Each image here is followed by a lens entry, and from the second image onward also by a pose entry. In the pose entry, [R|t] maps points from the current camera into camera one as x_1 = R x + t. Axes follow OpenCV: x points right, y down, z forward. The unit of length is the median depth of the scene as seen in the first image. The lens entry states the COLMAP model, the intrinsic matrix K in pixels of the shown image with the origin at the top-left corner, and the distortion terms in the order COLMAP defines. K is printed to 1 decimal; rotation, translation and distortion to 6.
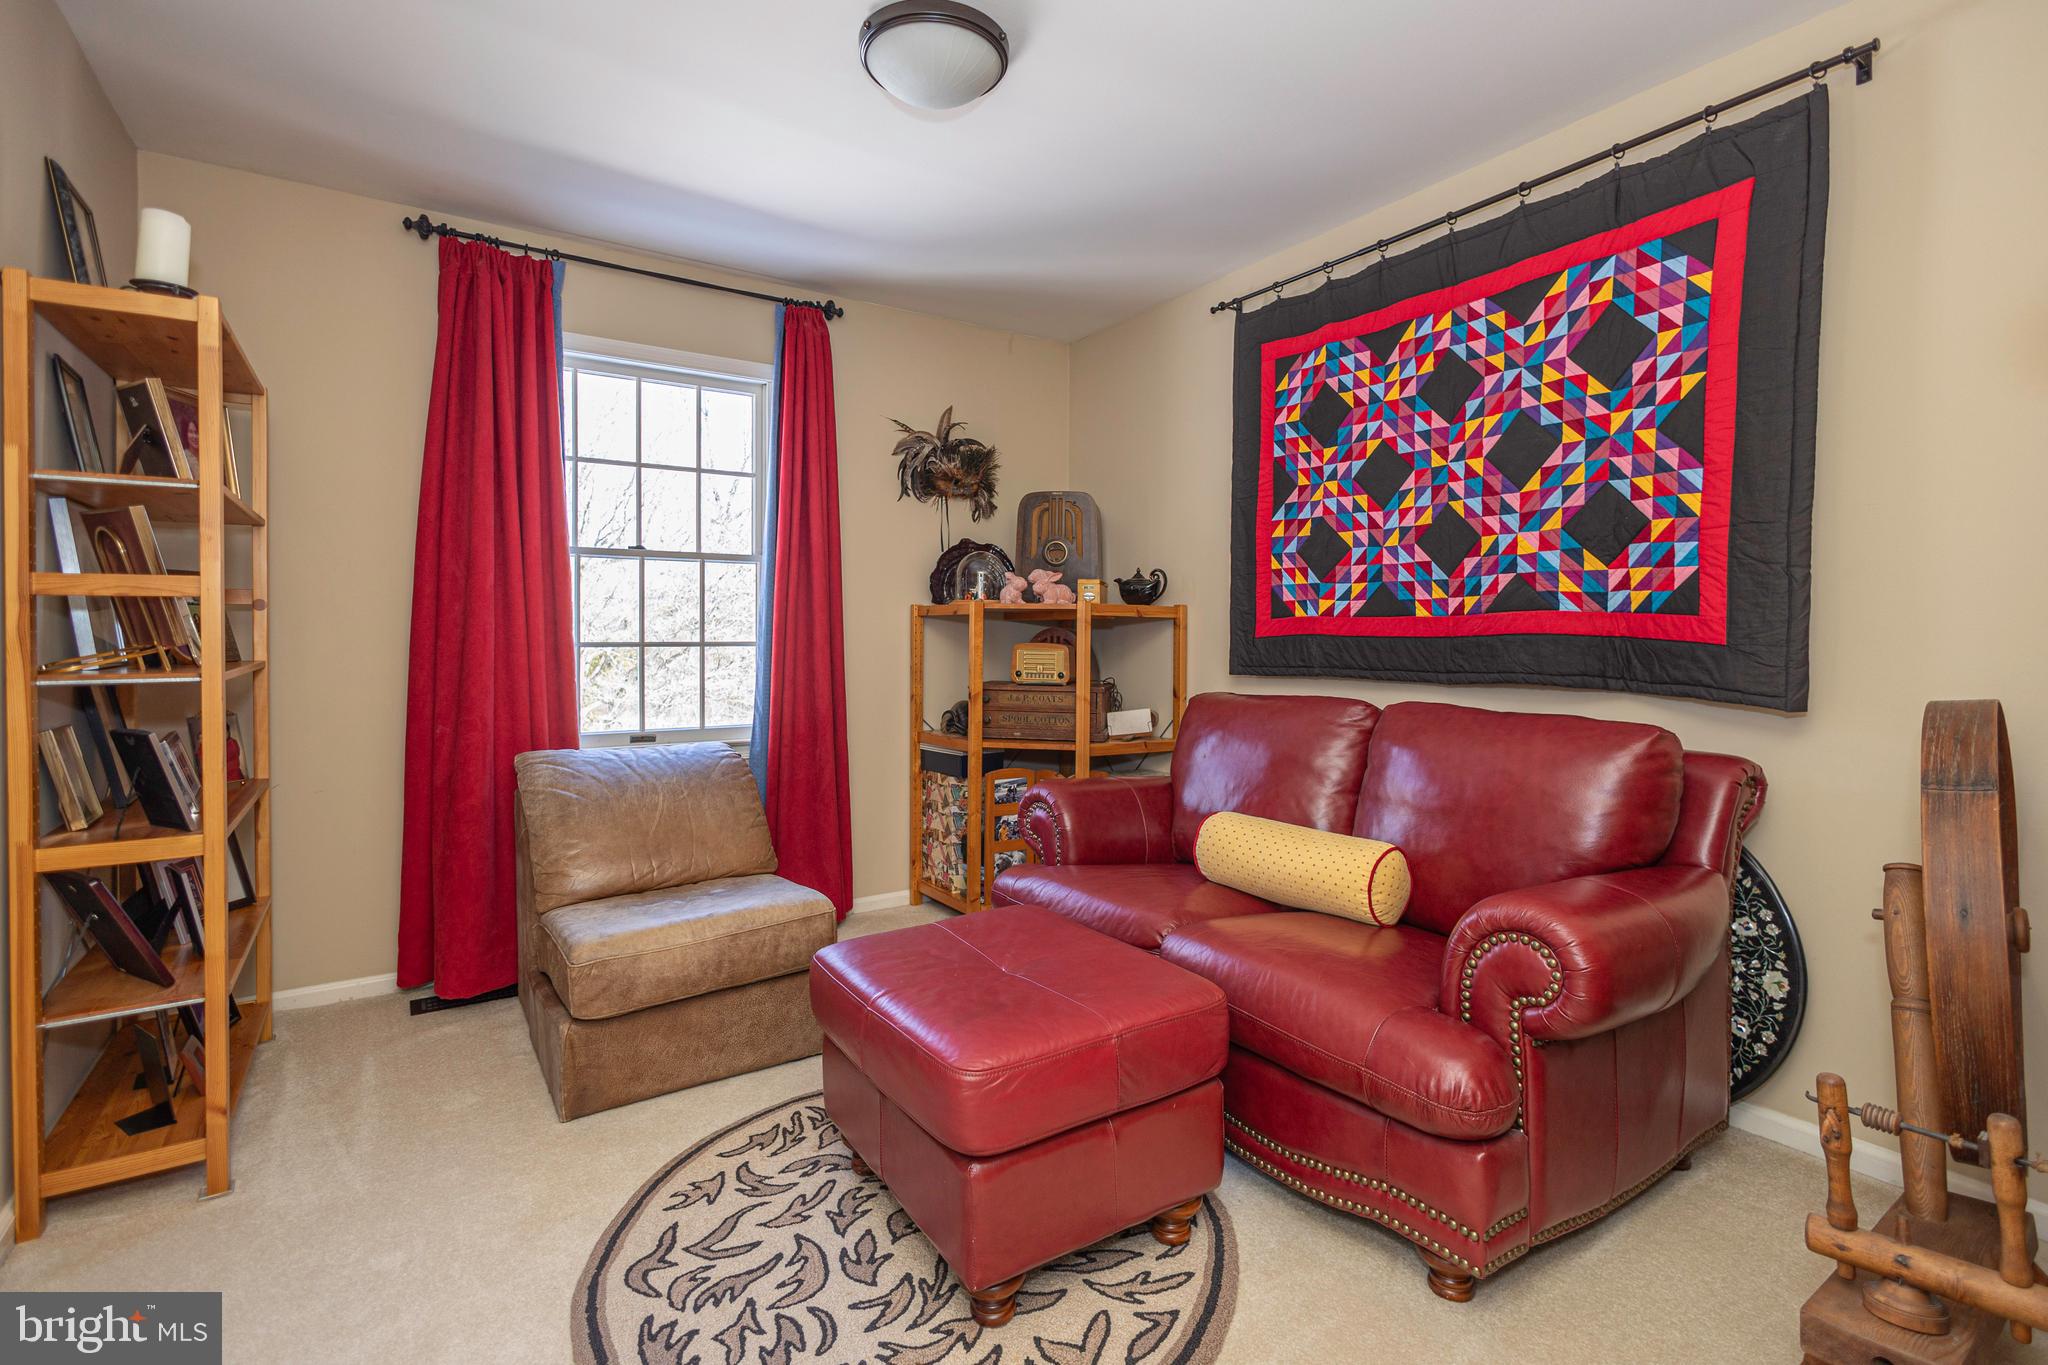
lens RADIAL K [[954.0, 0, 1111.8], [0, 954.0, 645.5], [0, 0, 1]] dist [0.014407, -0.005018]
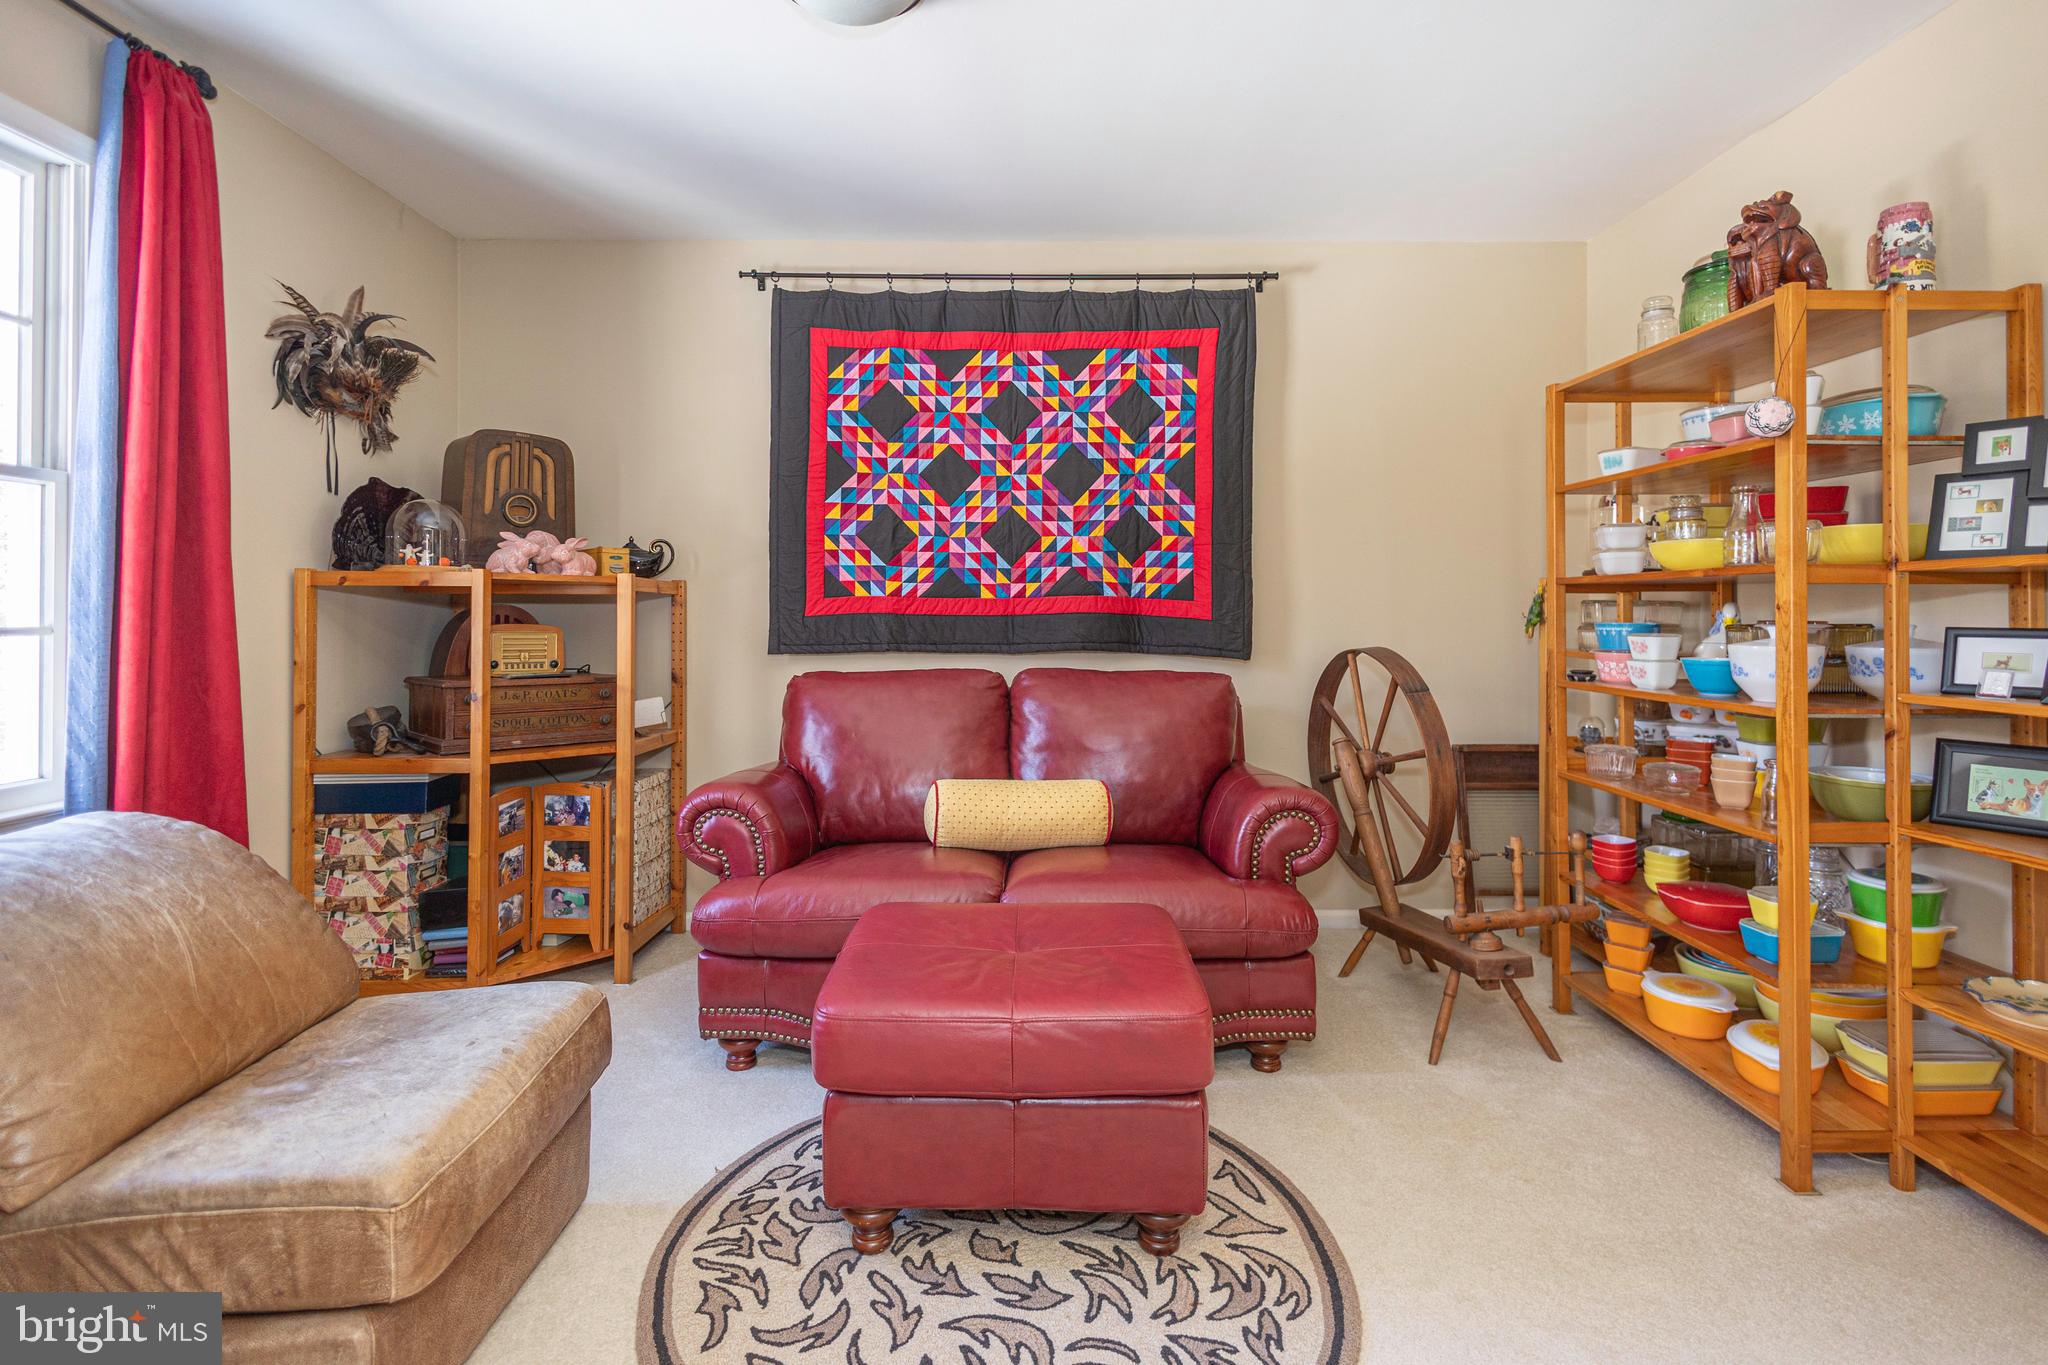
lens RADIAL K [[954.0, 0, 985.7], [0, 954.0, 608.7], [0, 0, 1]] dist [0.014407, -0.005018]
pose [[0.574634, 0.001271, 0.818410, -0.714602], [0.008482, 0.999936, -0.007509, -0.008790], [-0.818367, 0.011257, 0.574586, 0.338036]]
